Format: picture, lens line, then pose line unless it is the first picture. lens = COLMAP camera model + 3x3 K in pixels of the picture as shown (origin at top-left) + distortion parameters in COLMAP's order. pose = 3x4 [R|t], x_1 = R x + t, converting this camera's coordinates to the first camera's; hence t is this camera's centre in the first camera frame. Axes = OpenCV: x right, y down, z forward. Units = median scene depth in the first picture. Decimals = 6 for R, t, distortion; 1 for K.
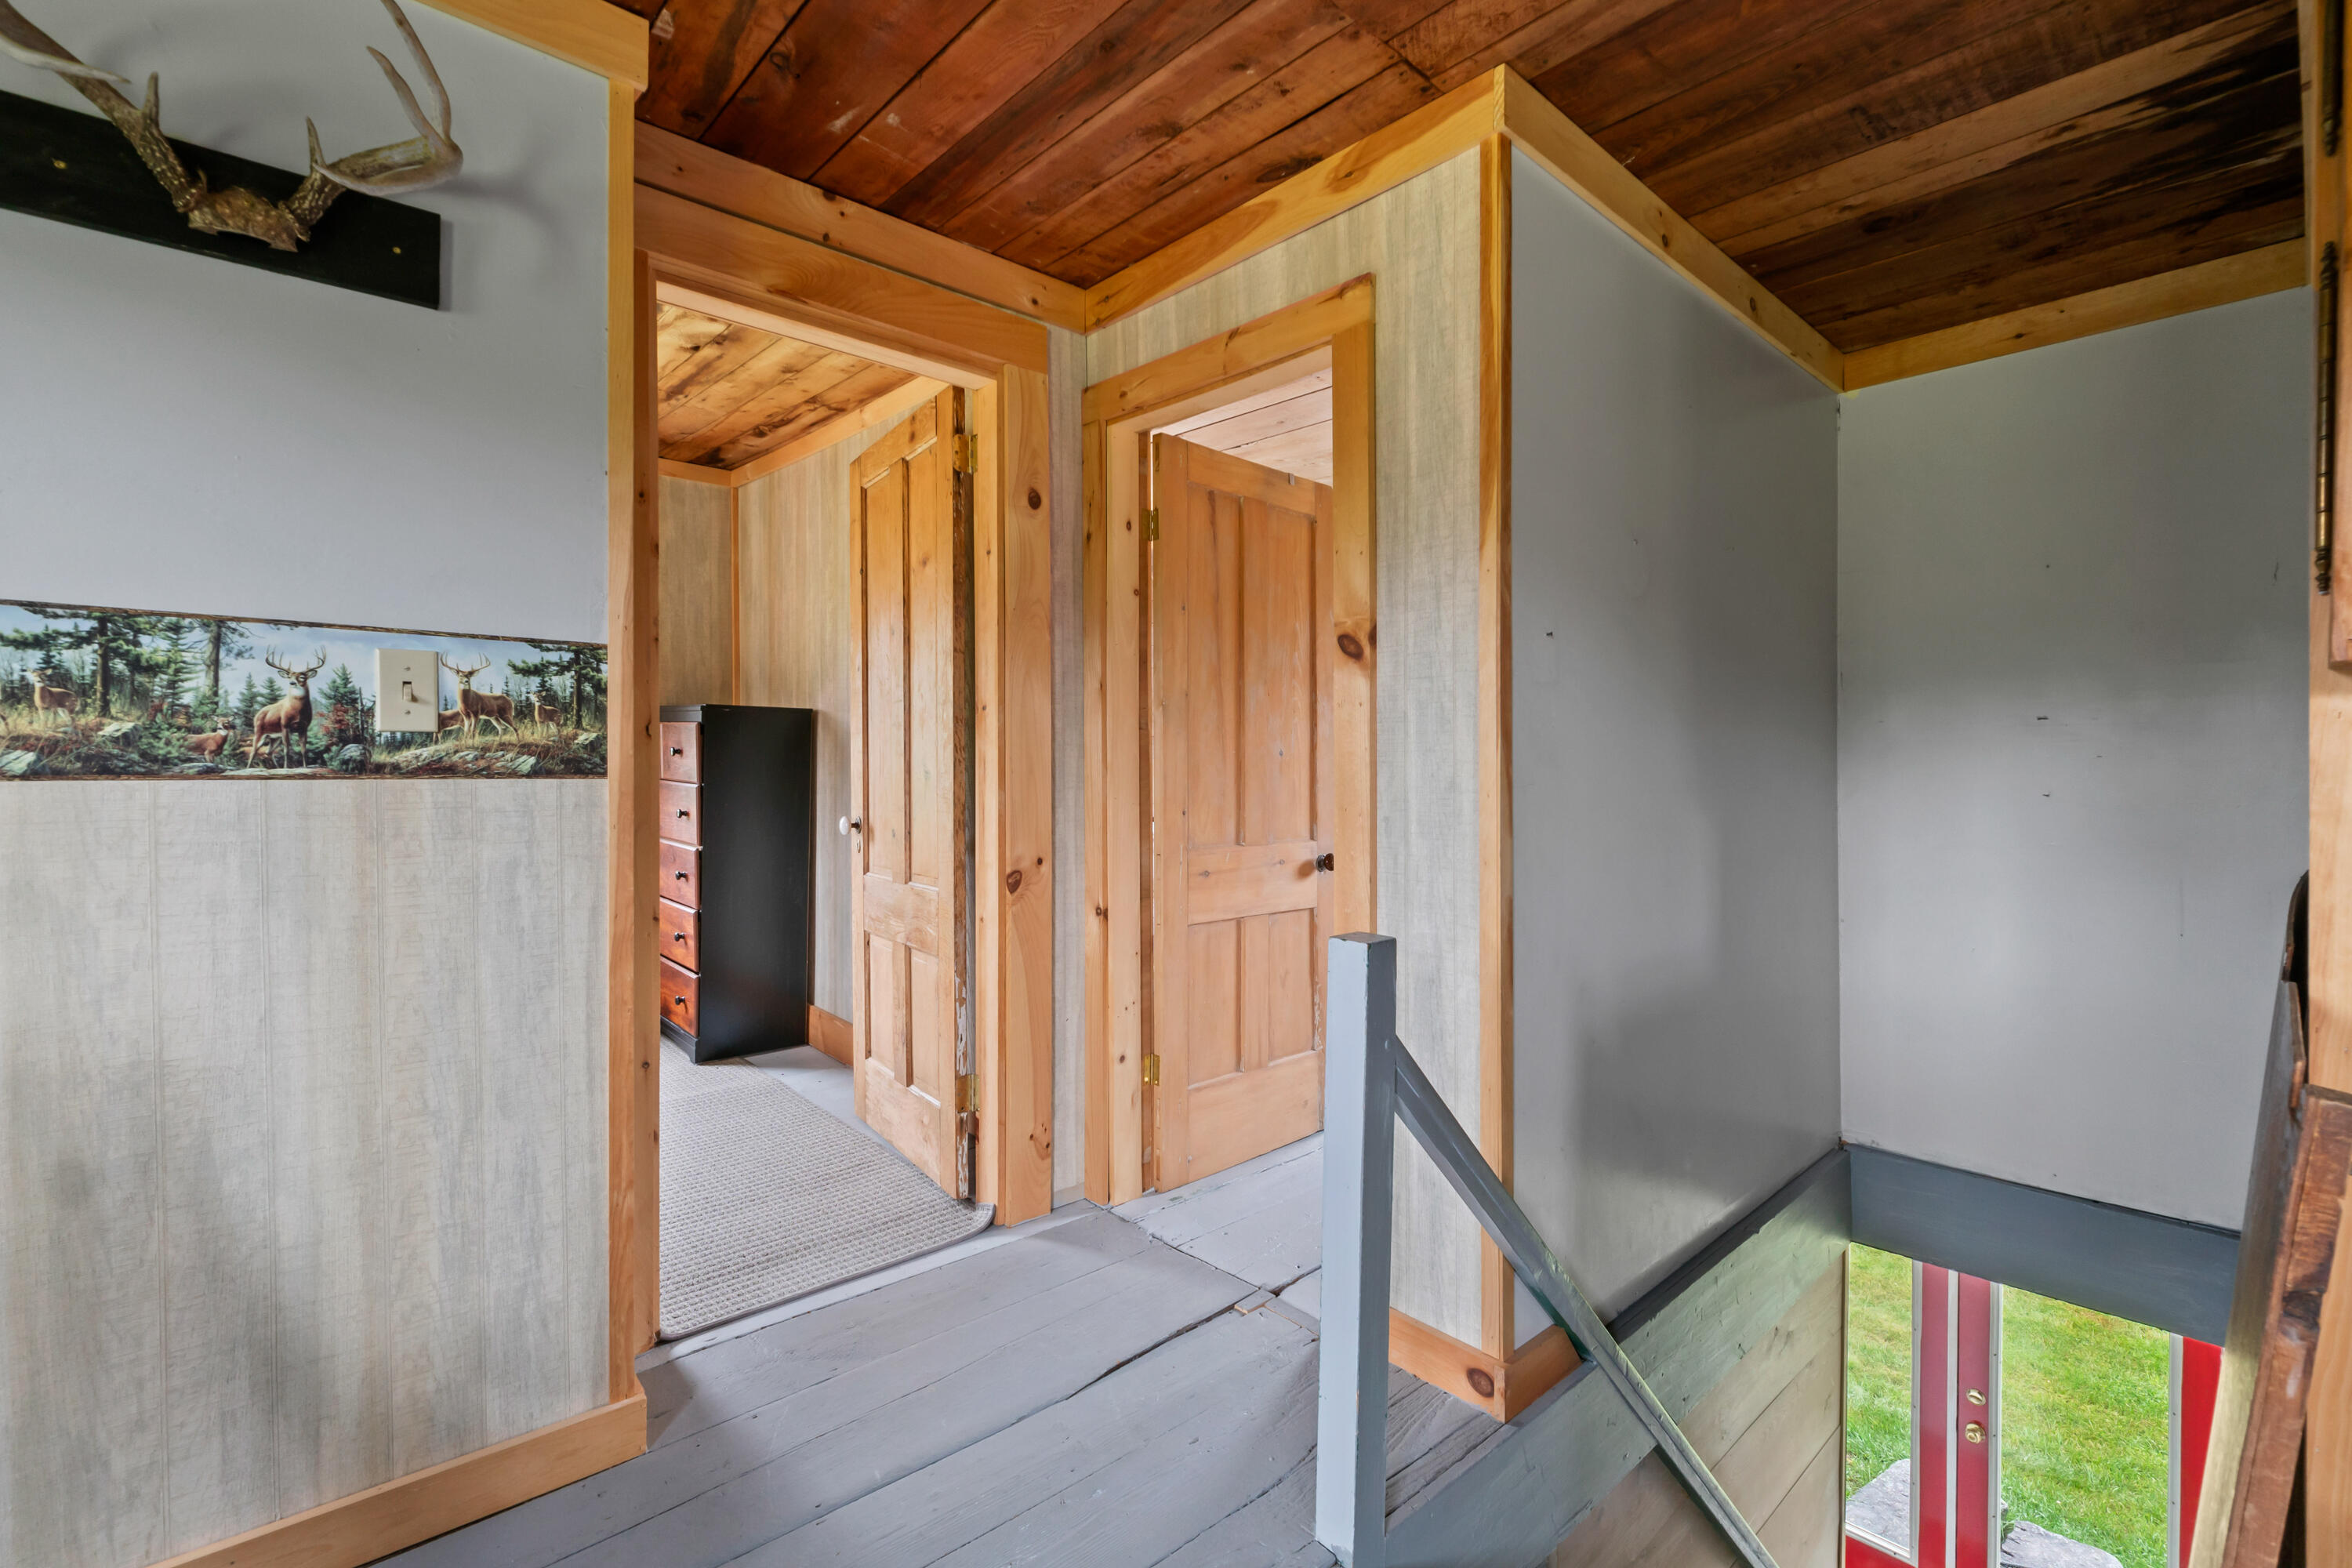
lens RADIAL K [[1056.1, 0, 1176.0], [0, 1056.1, 784.0], [0, 0, 1]] dist [0.001672, 0.000374]
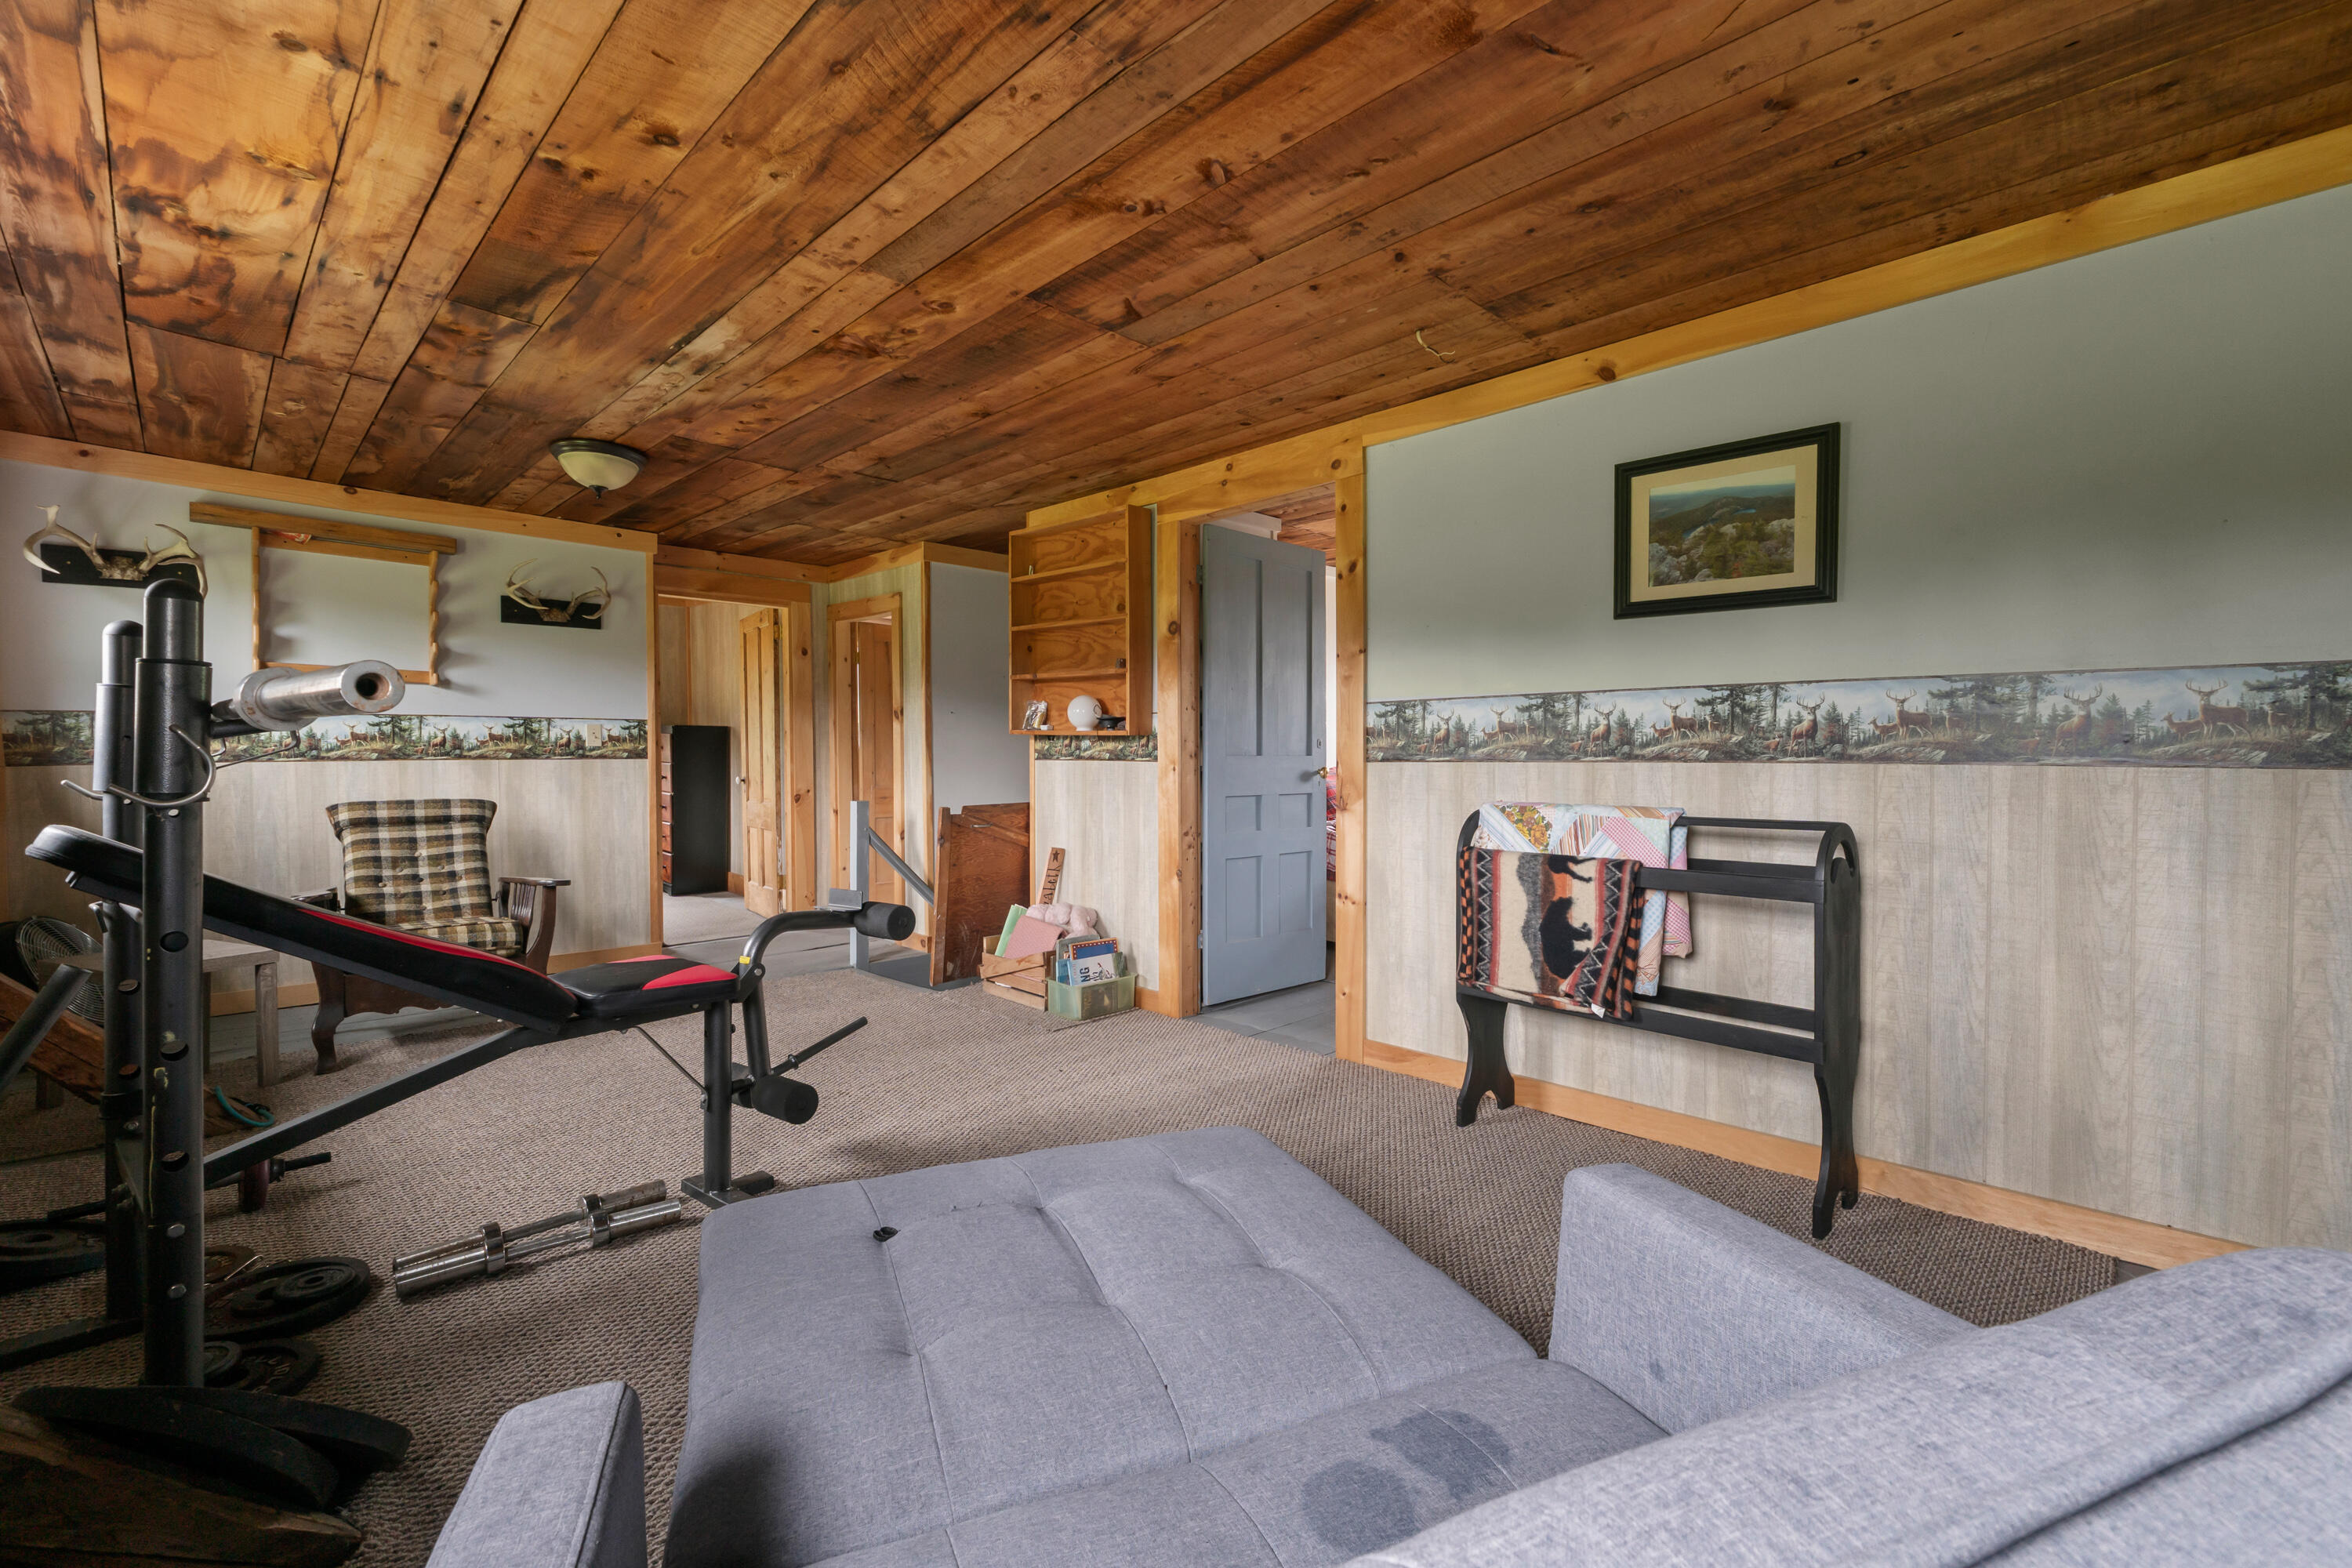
lens RADIAL K [[990.9, 0, 1173.0], [0, 990.9, 774.4], [0, 0, 1]] dist [-0.000113, -0.000136]
pose [[0.998601, -0.006696, 0.052456, 0.913480], [0.006326, 0.999954, 0.007224, 0.029535], [-0.052502, -0.006882, 0.998597, -2.116156]]
